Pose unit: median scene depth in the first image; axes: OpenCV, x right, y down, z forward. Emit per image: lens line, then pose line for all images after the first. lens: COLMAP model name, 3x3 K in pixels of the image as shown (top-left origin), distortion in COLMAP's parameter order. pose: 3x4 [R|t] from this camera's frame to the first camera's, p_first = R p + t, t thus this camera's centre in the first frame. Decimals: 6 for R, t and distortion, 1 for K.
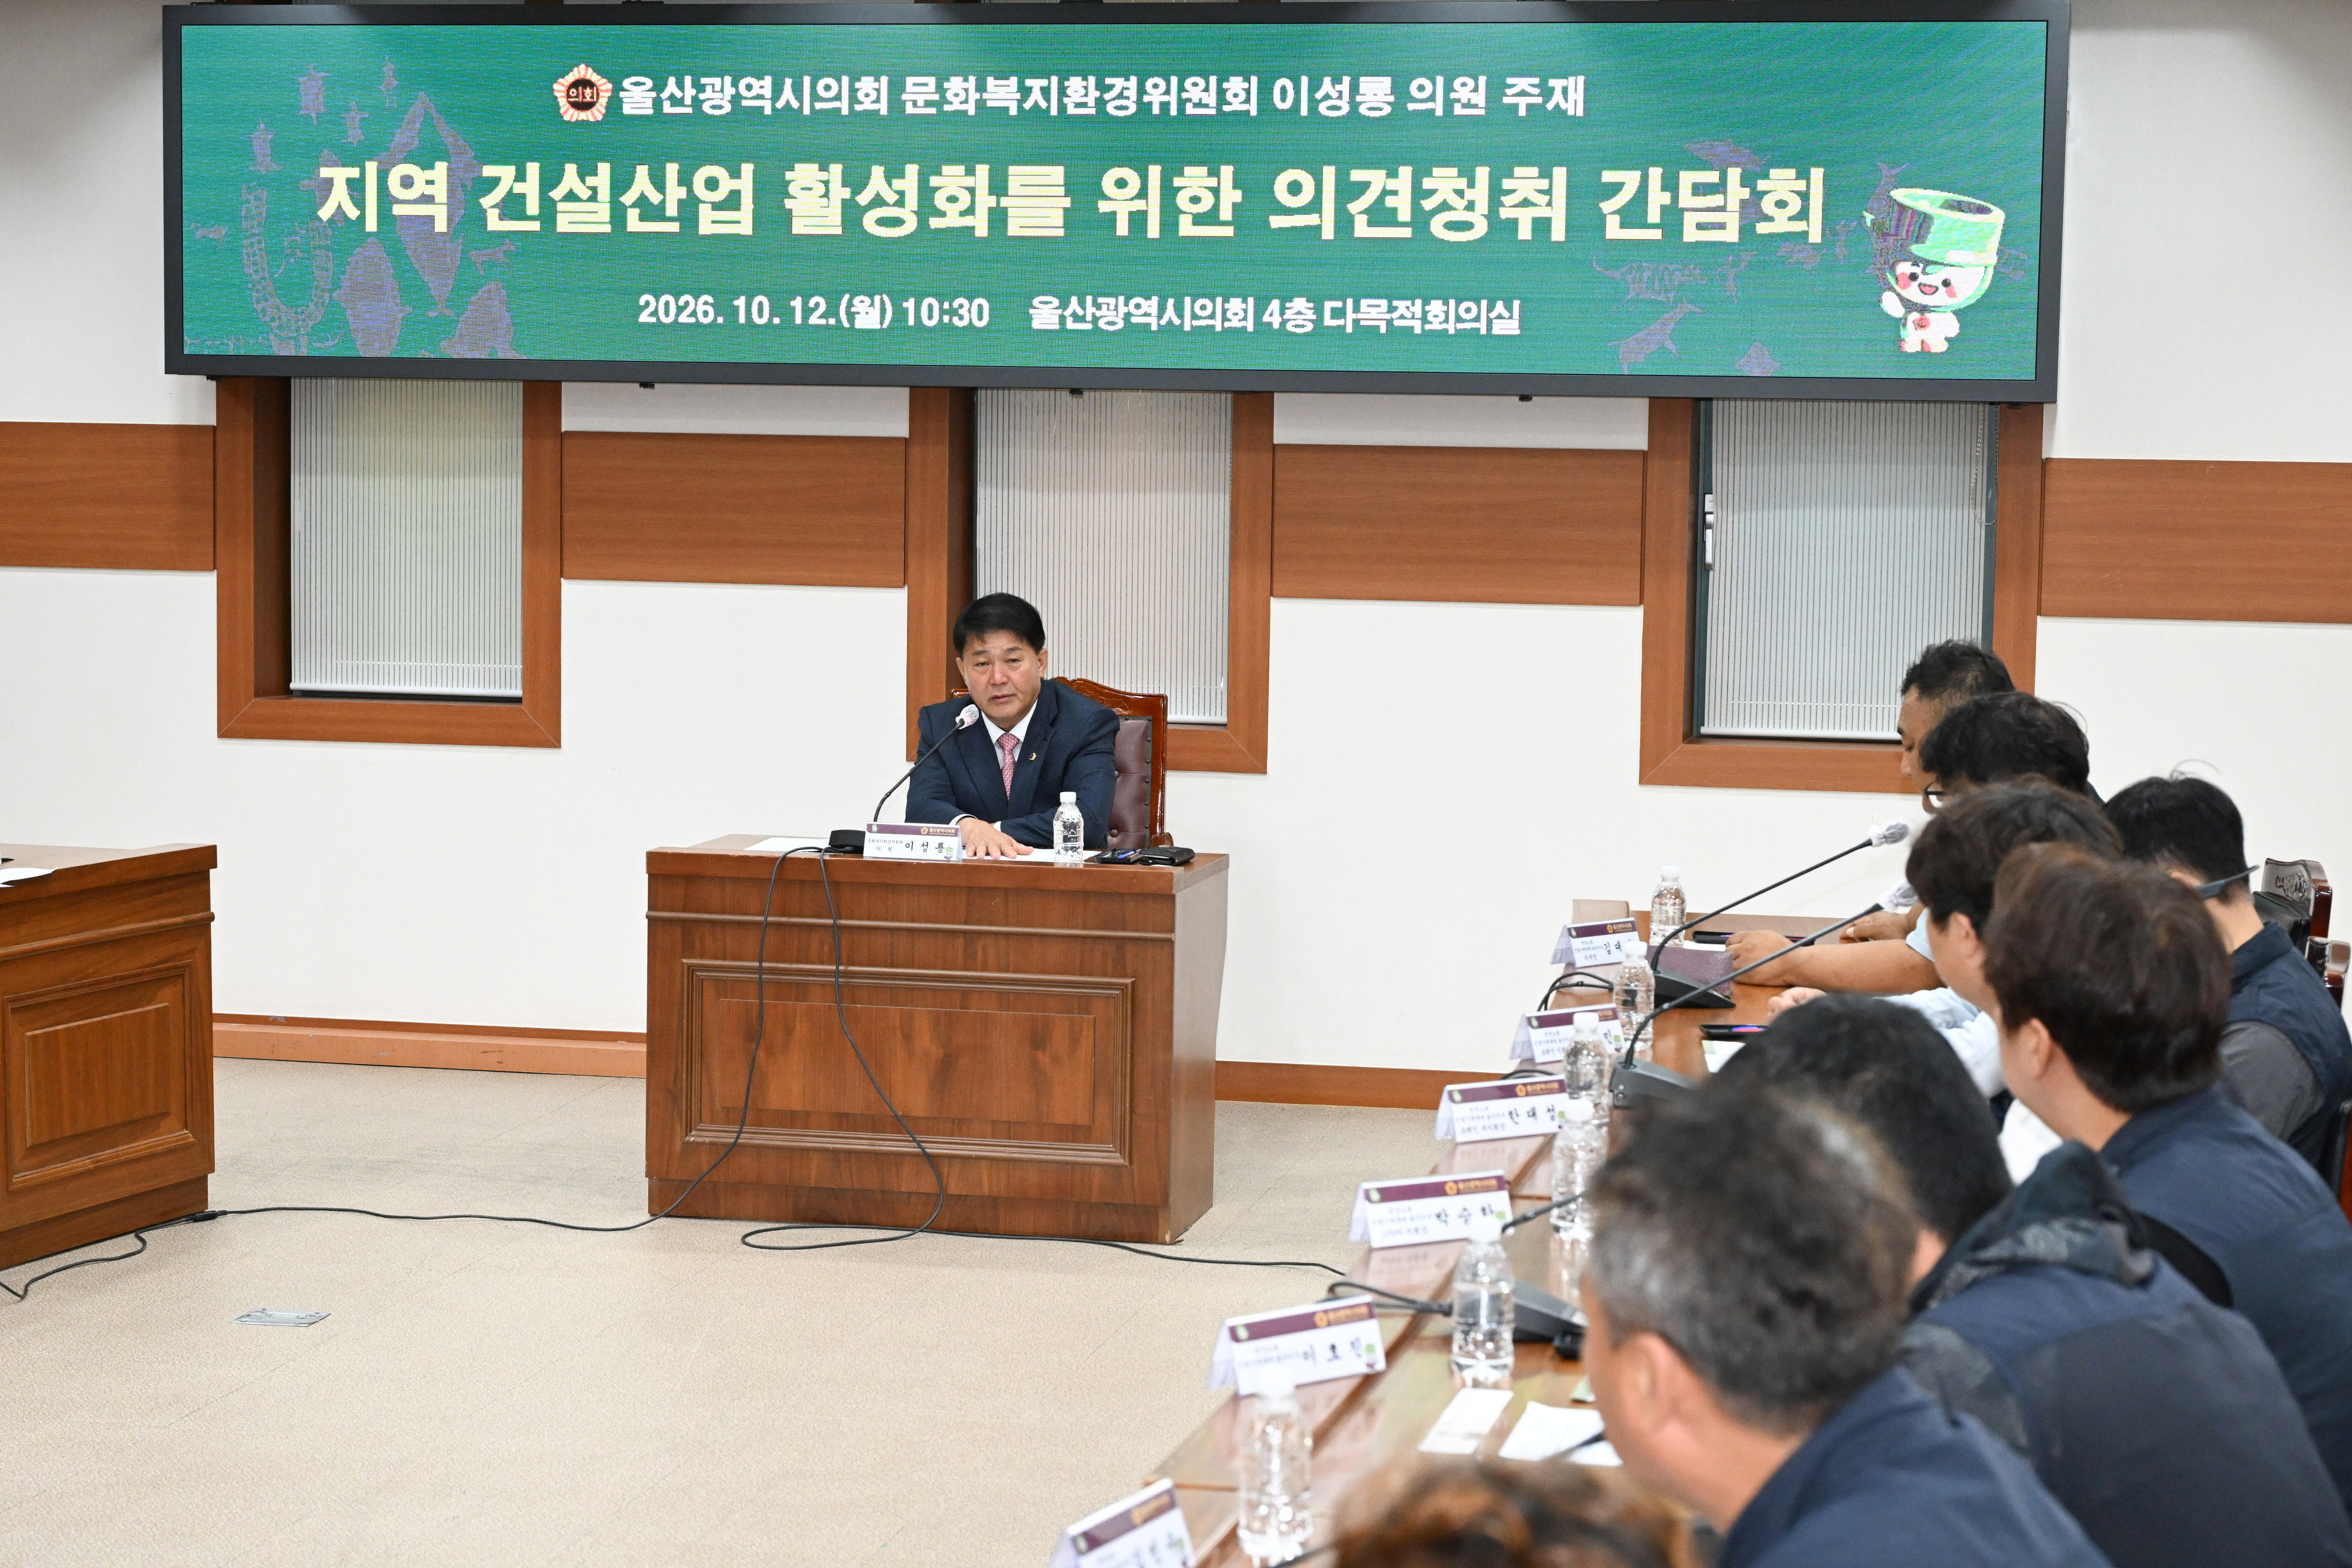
lens RADIAL K [[4637.7, 0, 1124.3], [0, 4637.7, 789.5], [0, 0, 1]] dist [0.019782, -0.056985]
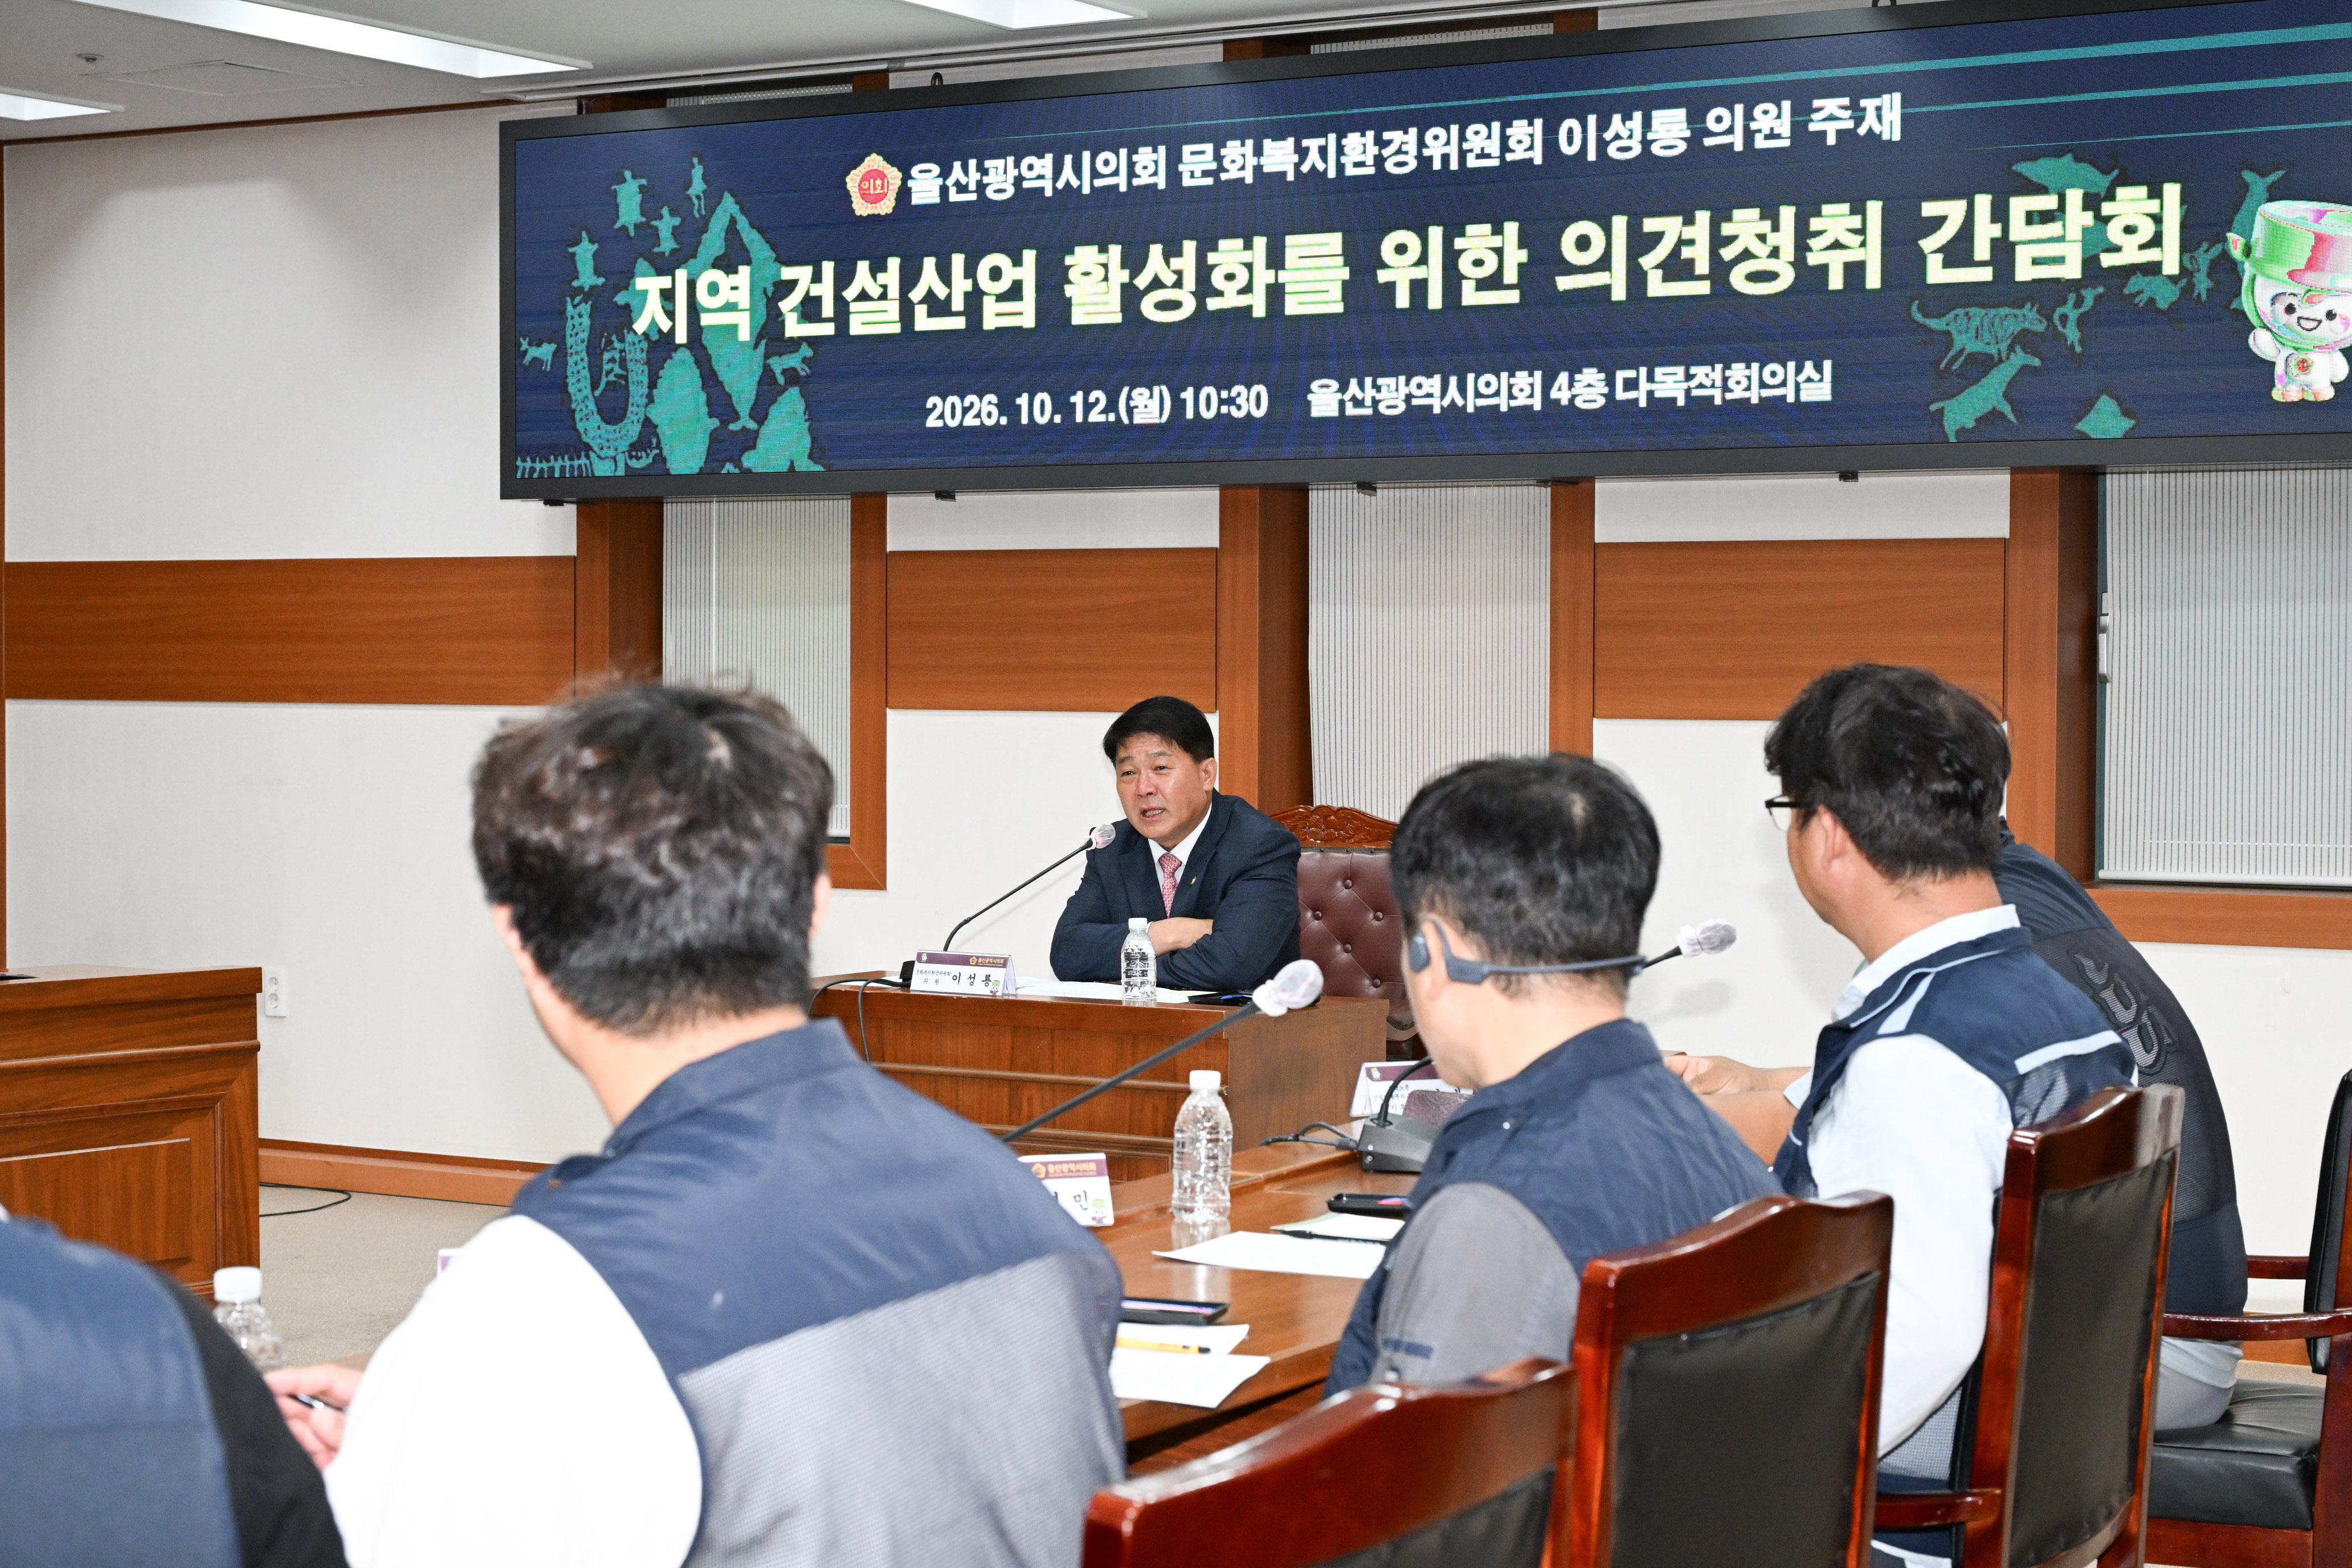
lens RADIAL K [[3954.1, 0, 1176.0], [0, 3954.1, 784.0], [0, 0, 1]] dist [0.002311, 0.000201]
pose [[0.951718, -0.001038, -0.306973, 0.189960], [-0.017322, 0.998219, -0.057078, 0.015230], [0.306486, 0.059640, 0.950005, 0.274941]]
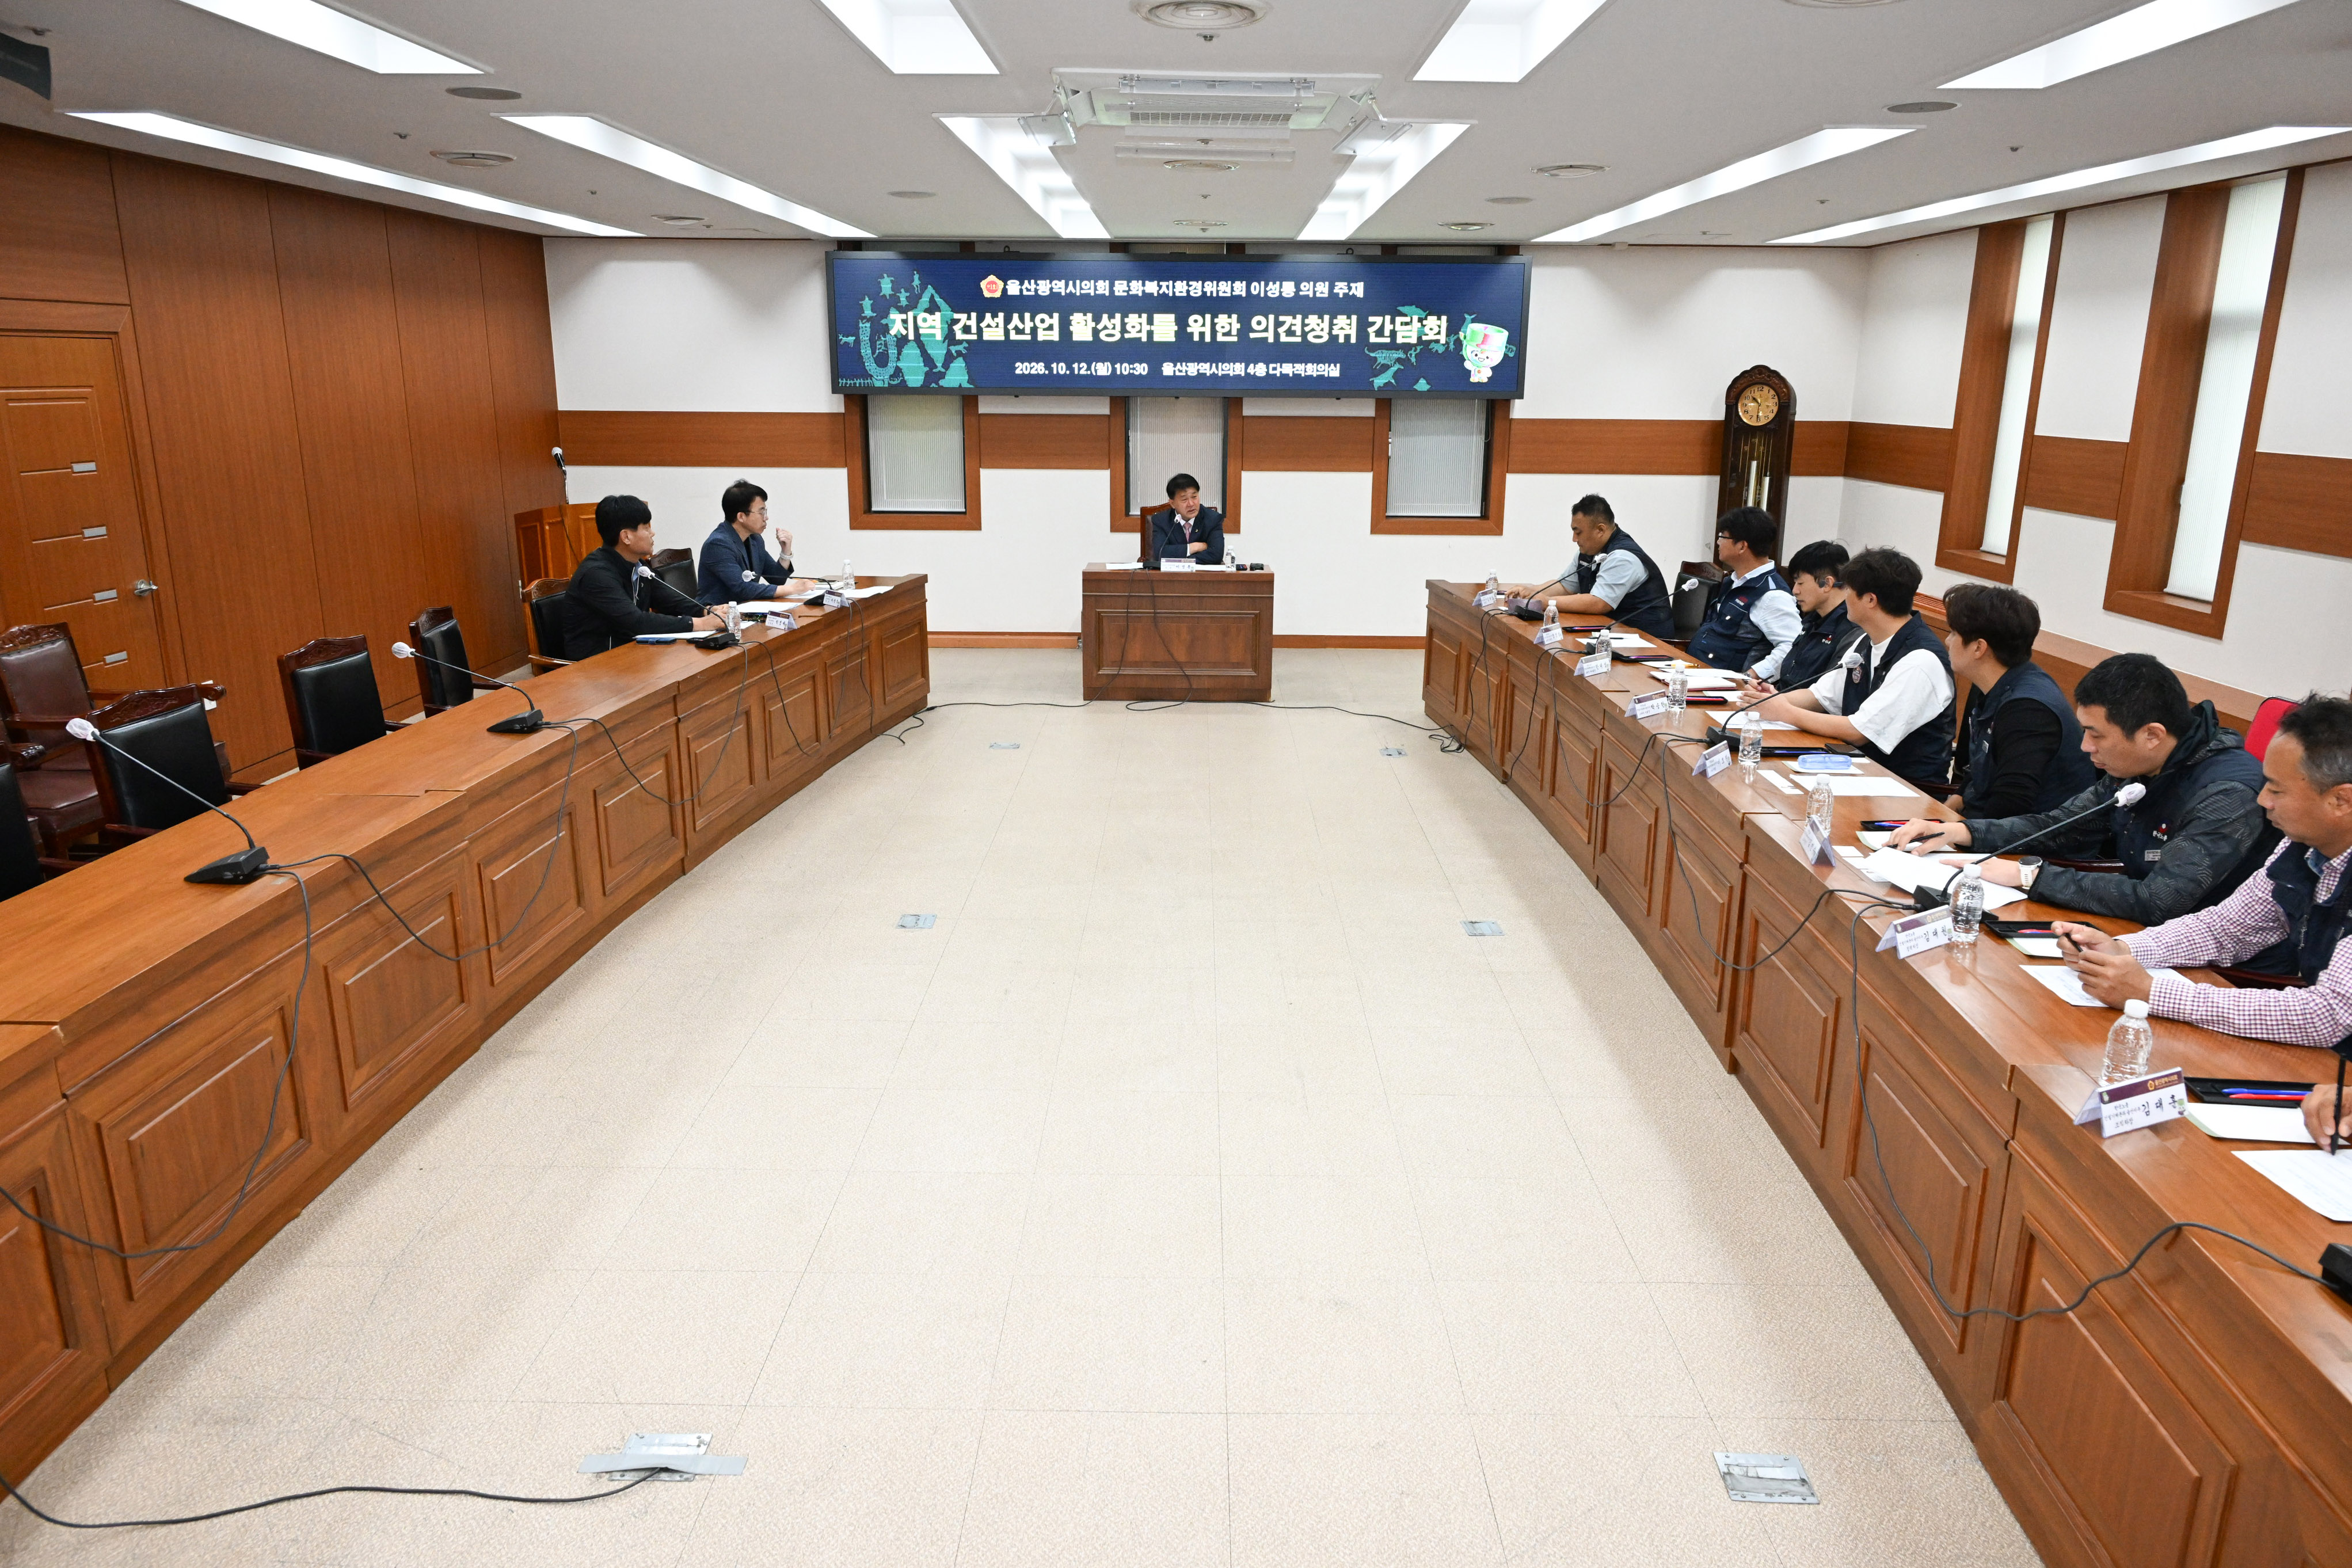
lens RADIAL K [[1577.3, 0, 1176.0], [0, 1577.3, 784.0], [0, 0, 1]] dist [-0.004792, -0.005192]
pose [[0.979595, -0.057577, 0.192559, -0.210182], [0.024264, 0.984959, 0.171078, -0.019147], [-0.199512, -0.162915, 0.966257, 0.042736]]
